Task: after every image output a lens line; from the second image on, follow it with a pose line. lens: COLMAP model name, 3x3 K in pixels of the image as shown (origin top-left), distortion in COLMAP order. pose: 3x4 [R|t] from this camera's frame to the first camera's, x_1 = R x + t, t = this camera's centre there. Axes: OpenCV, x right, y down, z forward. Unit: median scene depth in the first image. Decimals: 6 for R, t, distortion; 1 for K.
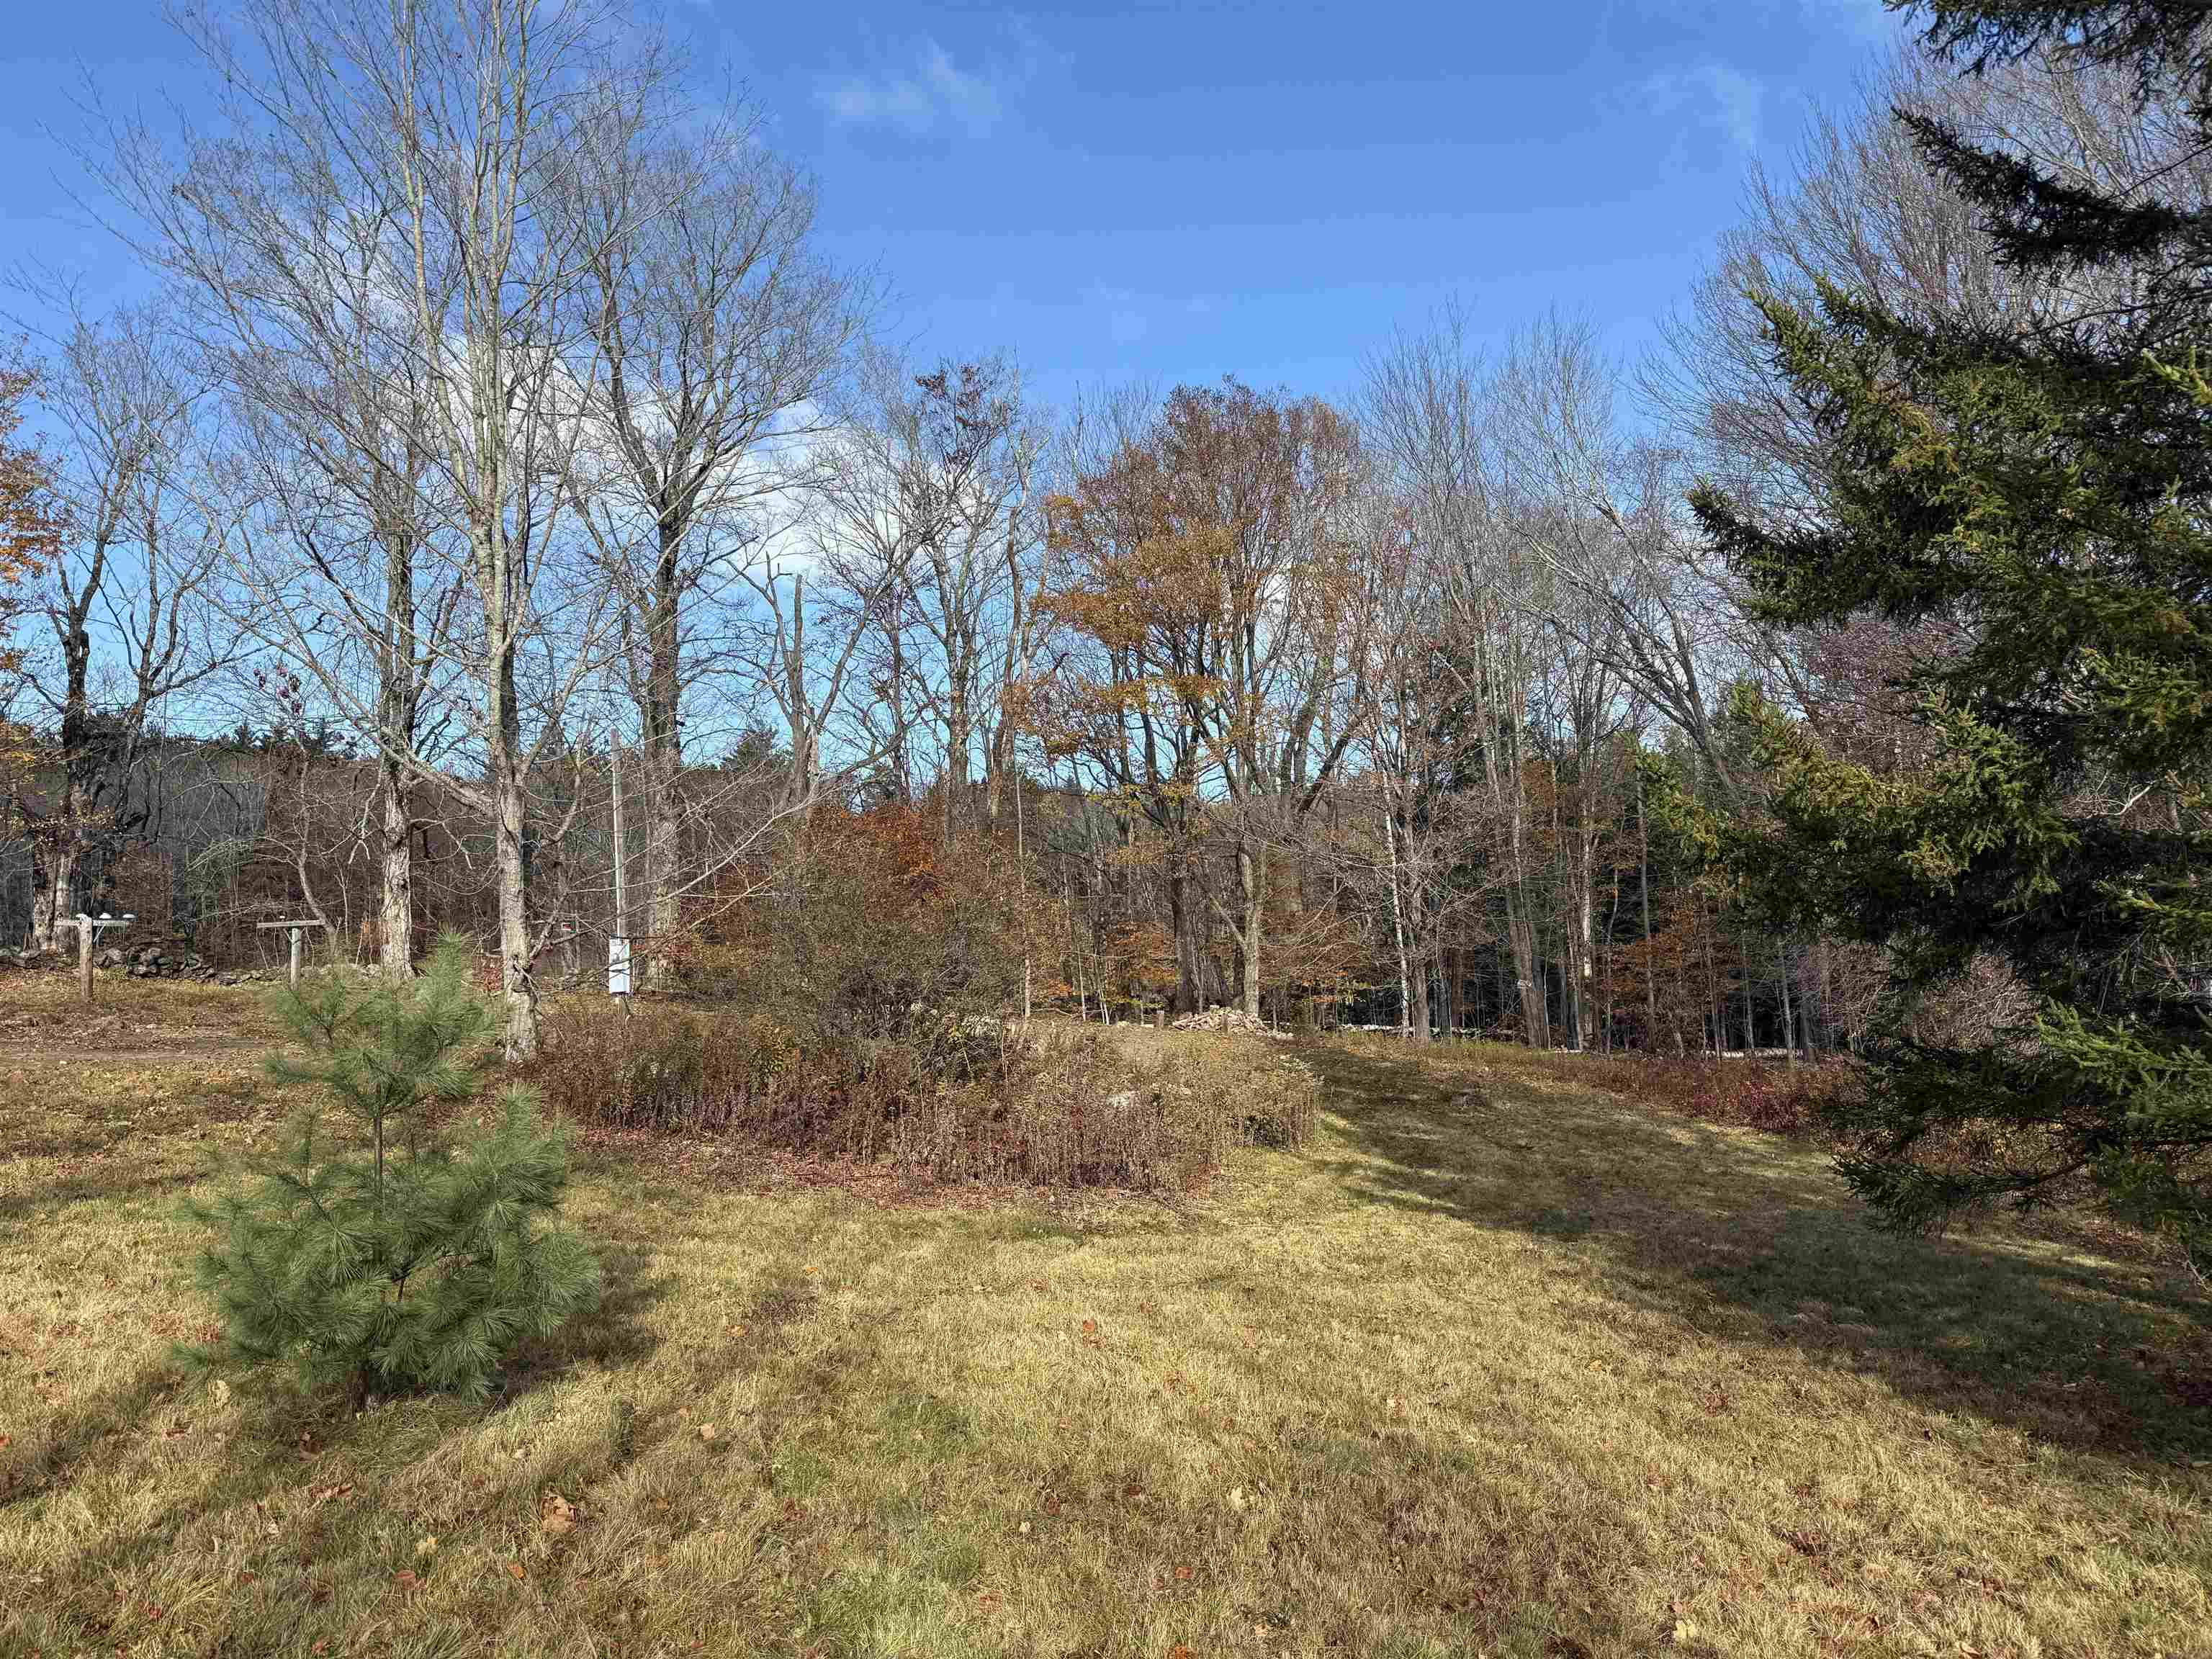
lens RADIAL K [[1557.0, 0, 1081.8], [0, 1557.0, 860.6], [0, 0, 1]] dist [0.113625, -0.163135]
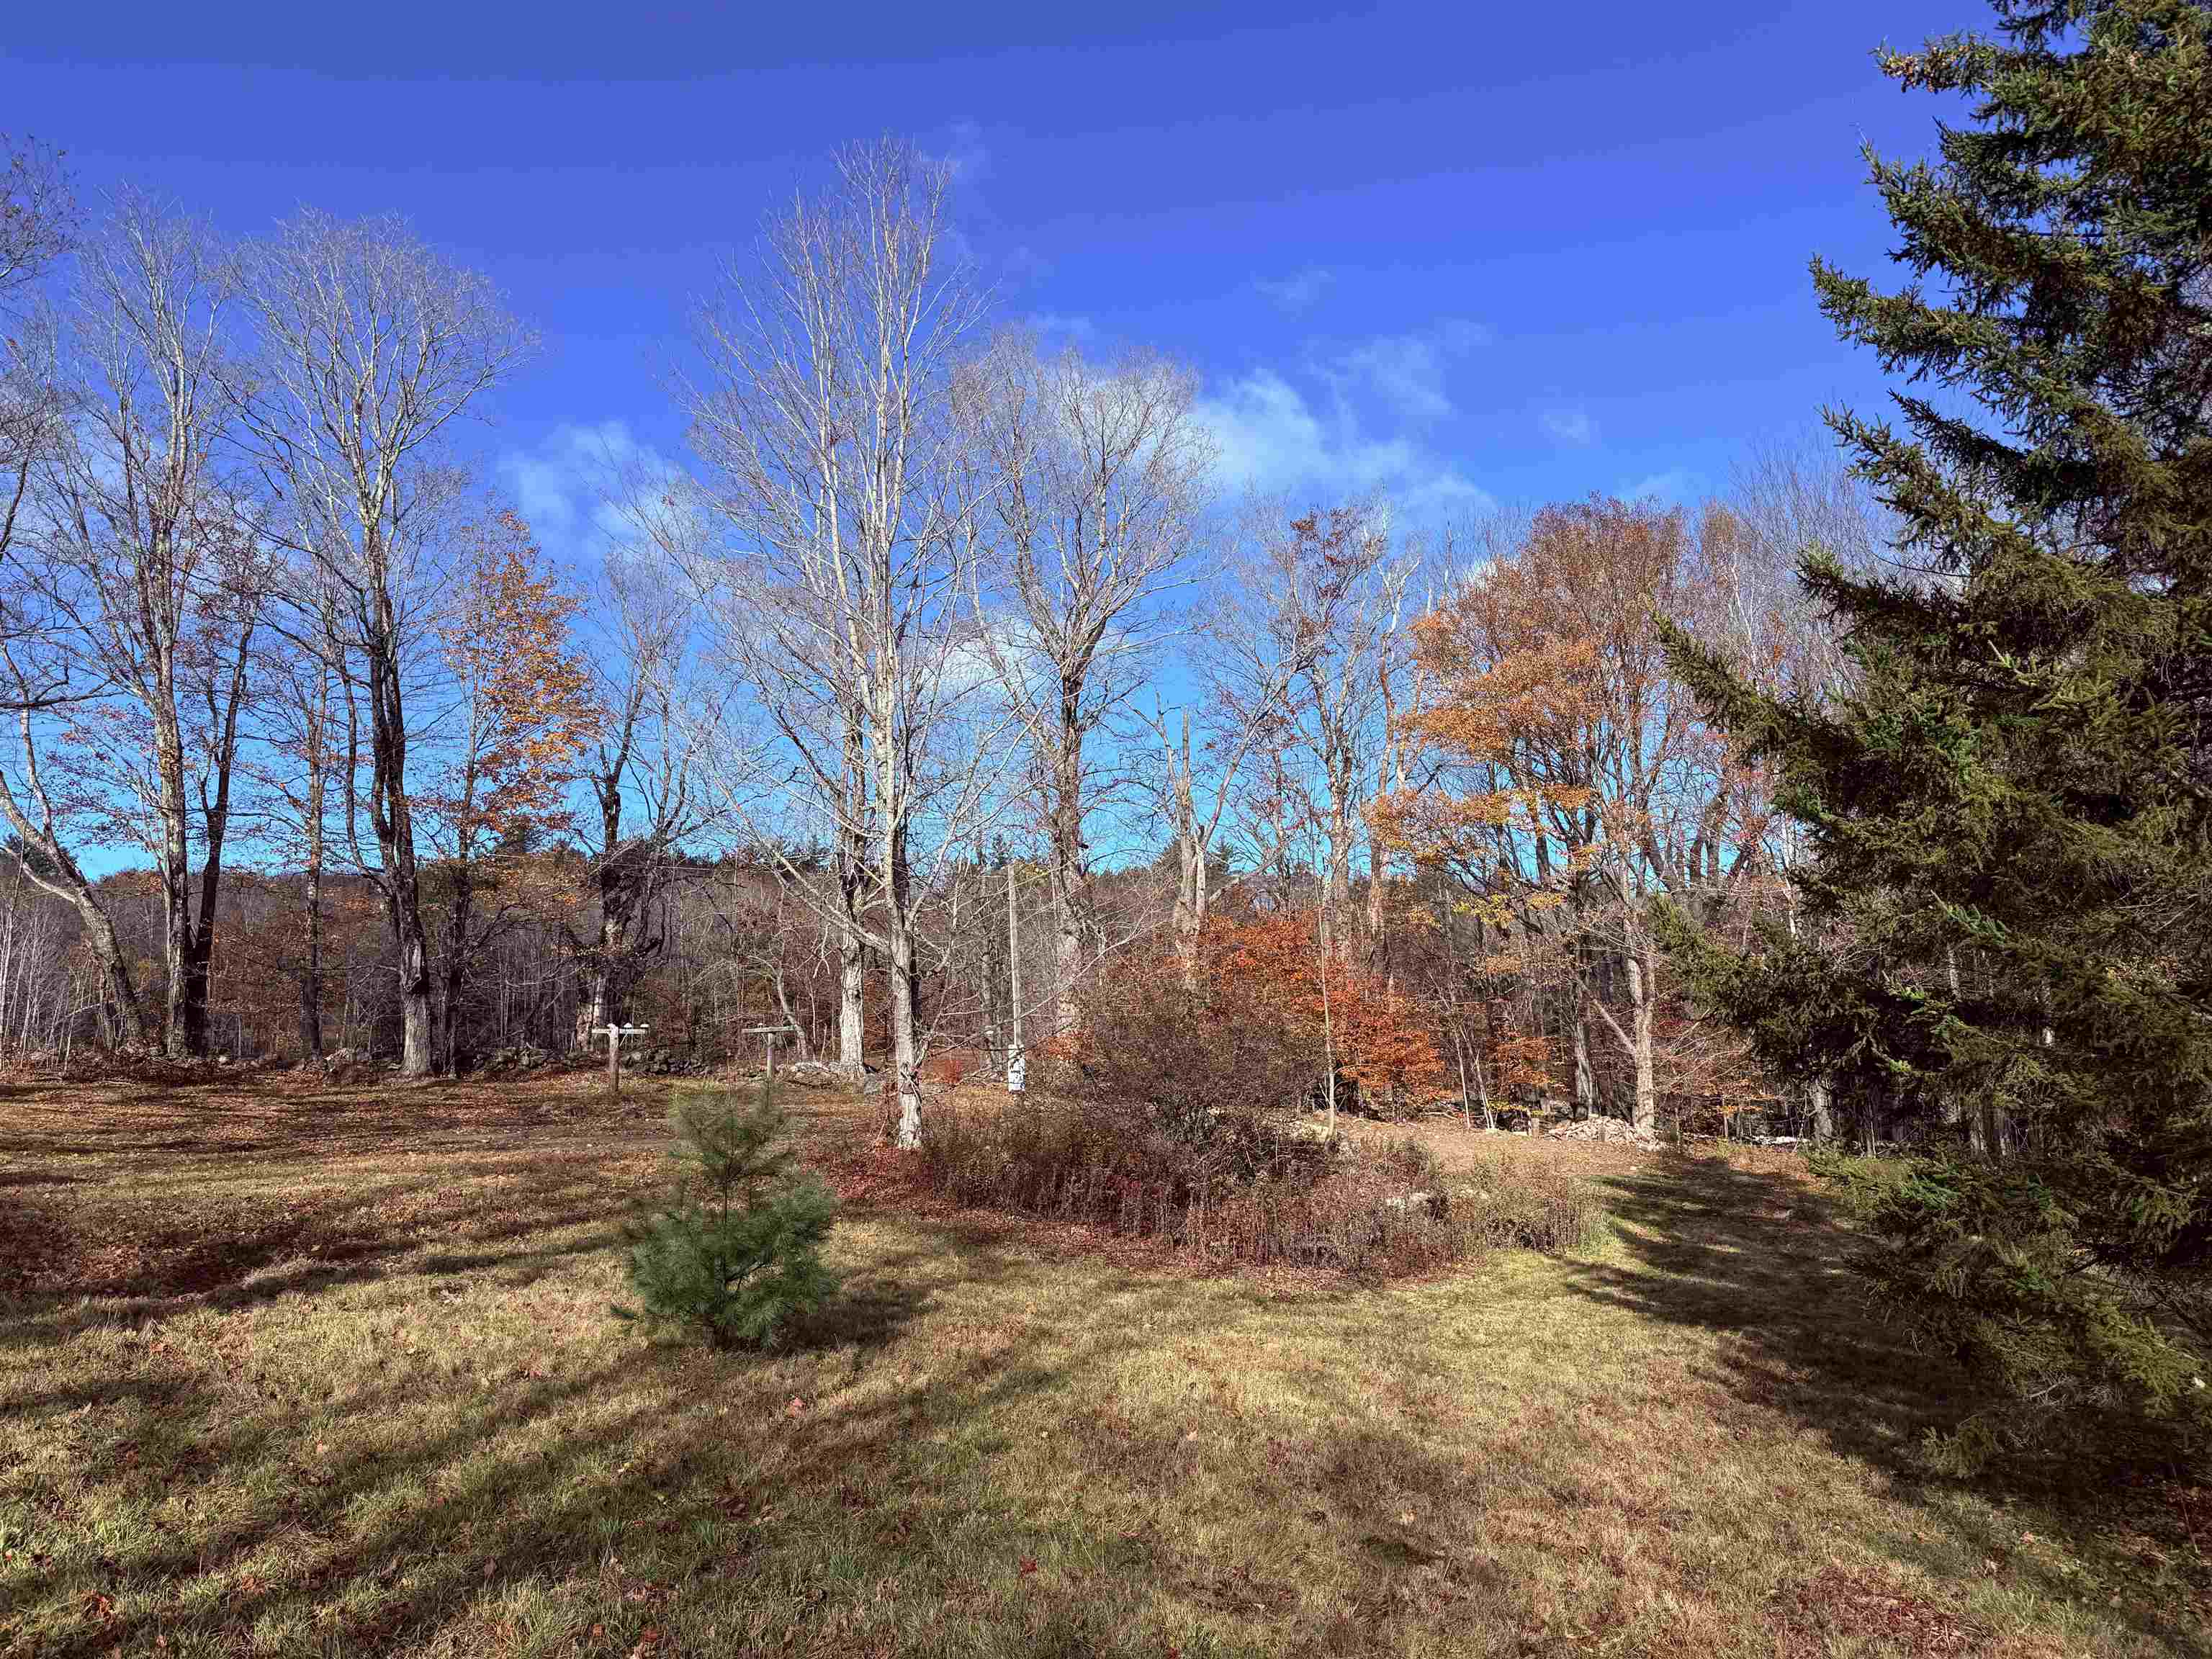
lens RADIAL K [[1557.0, 0, 1081.8], [0, 1557.0, 860.6], [0, 0, 1]] dist [0.113625, -0.163135]
pose [[0.961458, -0.027750, -0.273546, 0.053508], [0.011123, 0.998005, -0.062149, -0.010480], [0.274725, 0.056711, 0.959849, -0.074074]]
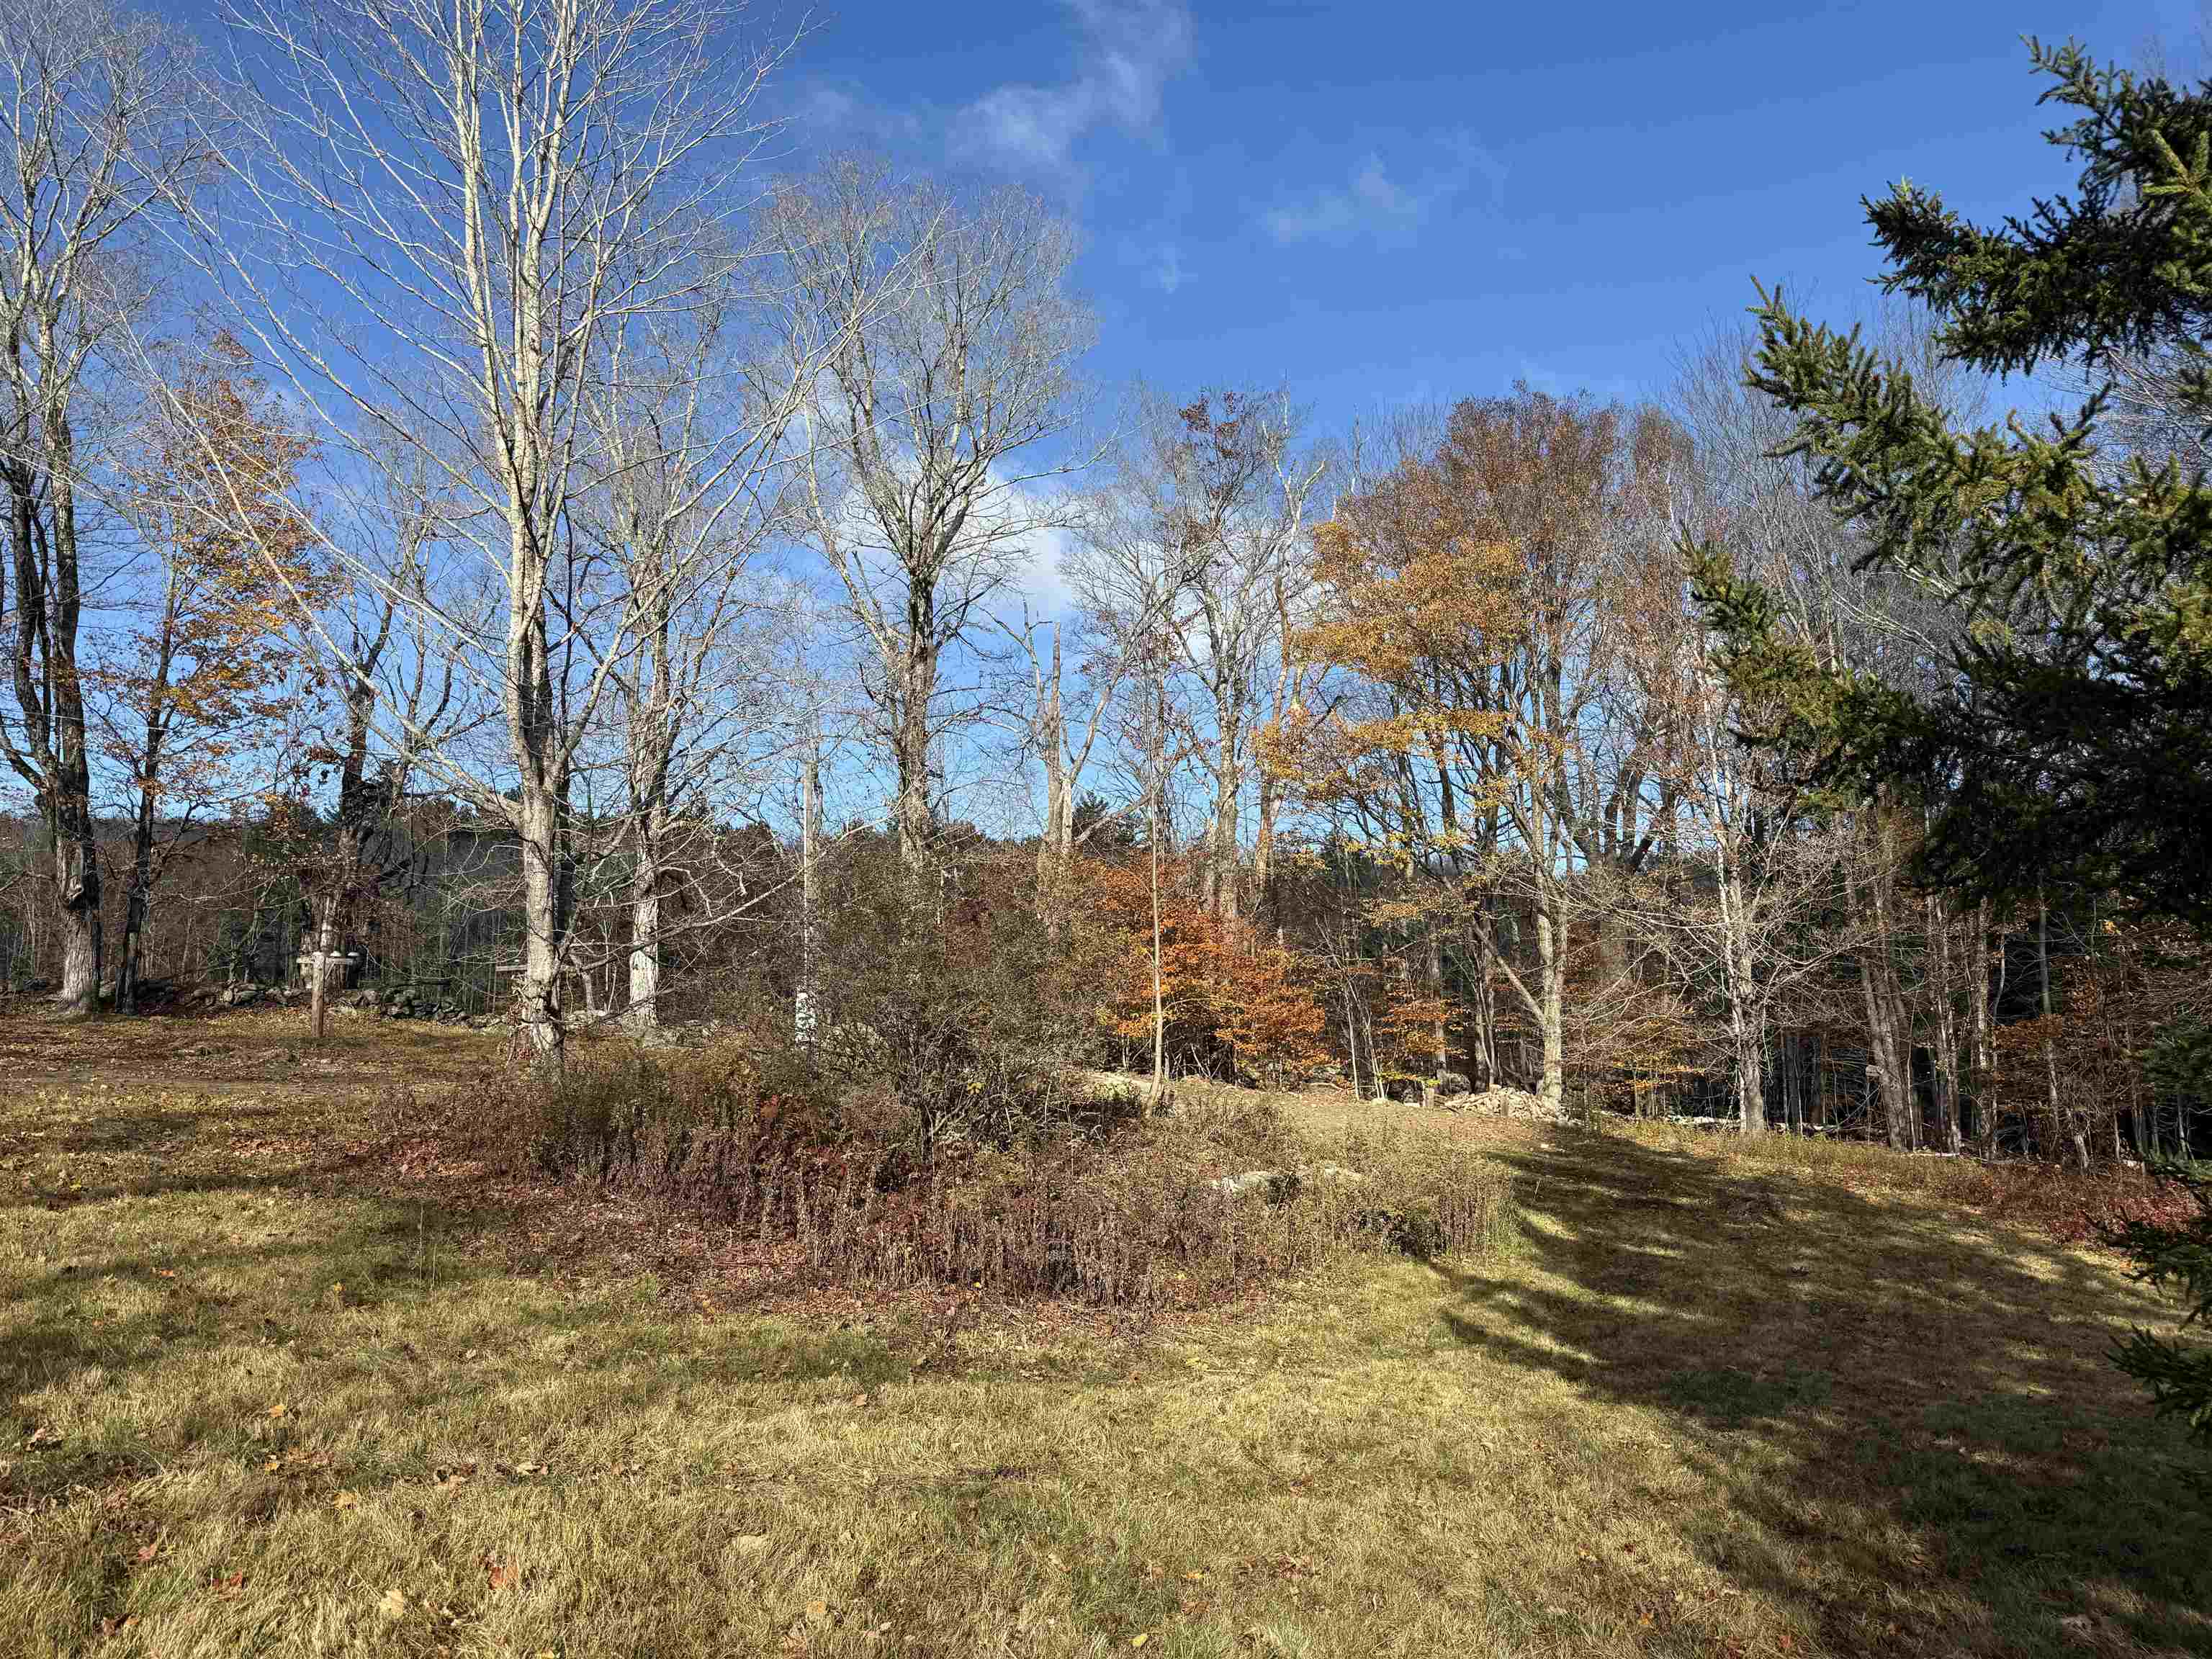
lens RADIAL K [[1557.0, 0, 1081.8], [0, 1557.0, 860.6], [0, 0, 1]] dist [0.113625, -0.163135]
pose [[0.975587, 0.002326, -0.219602, 0.055016], [-0.013002, 0.998801, -0.047187, 0.012667], [0.219229, 0.048890, 0.974448, 0.086646]]
